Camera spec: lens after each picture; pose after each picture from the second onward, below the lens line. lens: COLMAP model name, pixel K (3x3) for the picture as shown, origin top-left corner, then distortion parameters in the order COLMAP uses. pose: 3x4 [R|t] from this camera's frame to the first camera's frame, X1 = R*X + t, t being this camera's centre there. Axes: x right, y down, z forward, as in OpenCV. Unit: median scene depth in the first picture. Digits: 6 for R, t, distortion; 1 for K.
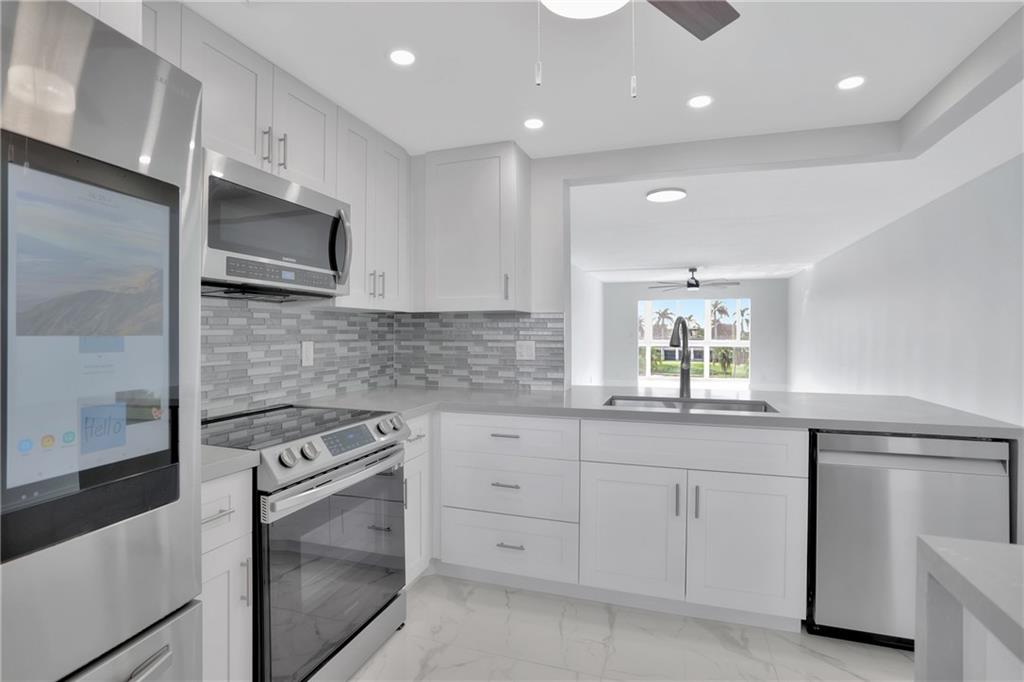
lens RADIAL K [[498.1, 0, 513.4], [0, 498.1, 335.2], [0, 0, 1]] dist [-0.046432, 0.013710]
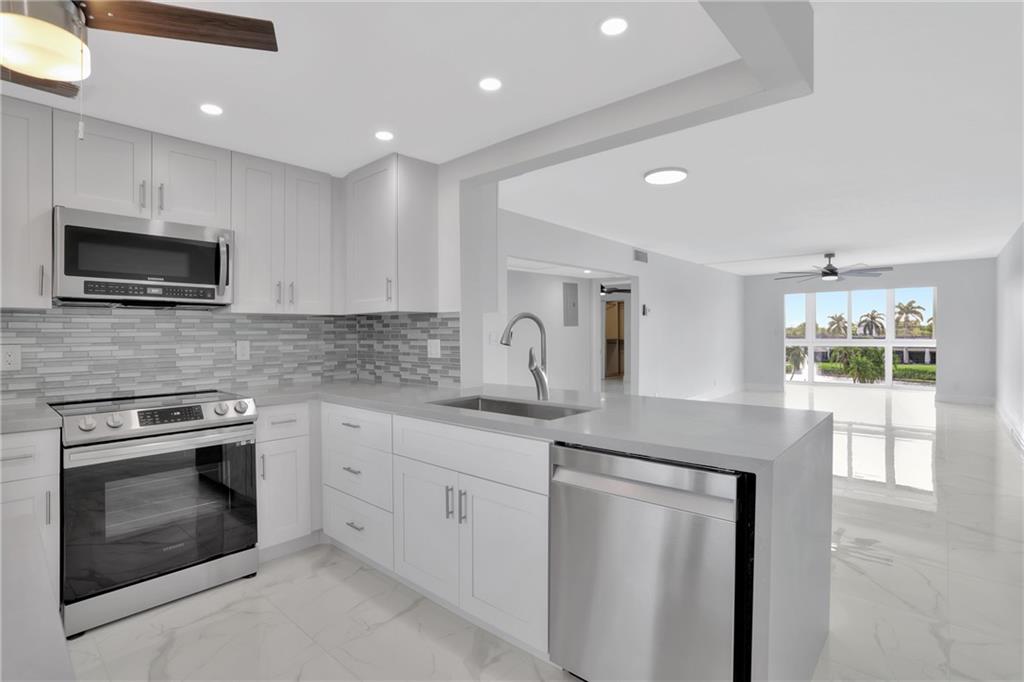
lens RADIAL K [[498.1, 0, 517.4], [0, 498.1, 334.7], [0, 0, 1]] dist [-0.046432, 0.013710]
pose [[0.922440, -0.004919, -0.386110, 0.596918], [0.004989, 0.999987, -0.000819, 0.002112], [0.386109, -0.001171, 0.922453, 0.102271]]
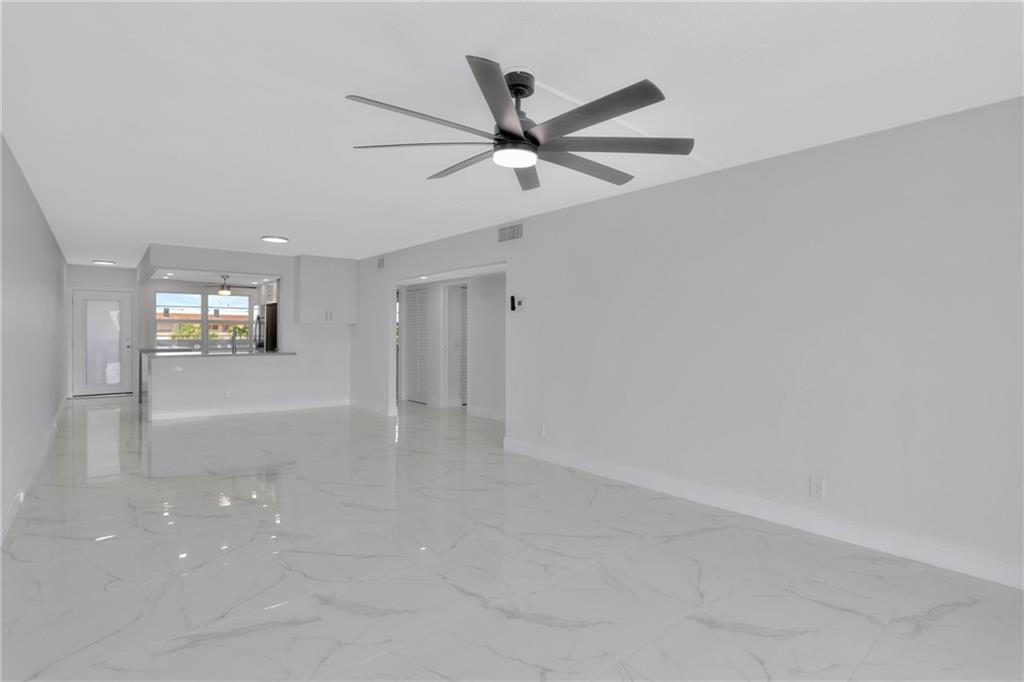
lens RADIAL K [[498.1, 0, 494.8], [0, 498.1, 335.0], [0, 0, 1]] dist [-0.046432, 0.013710]
pose [[-0.526342, -0.001785, -0.850271, 1.782571], [-0.010659, 0.999933, 0.004499, -0.010895], [0.850206, 0.011431, -0.526326, 3.435481]]
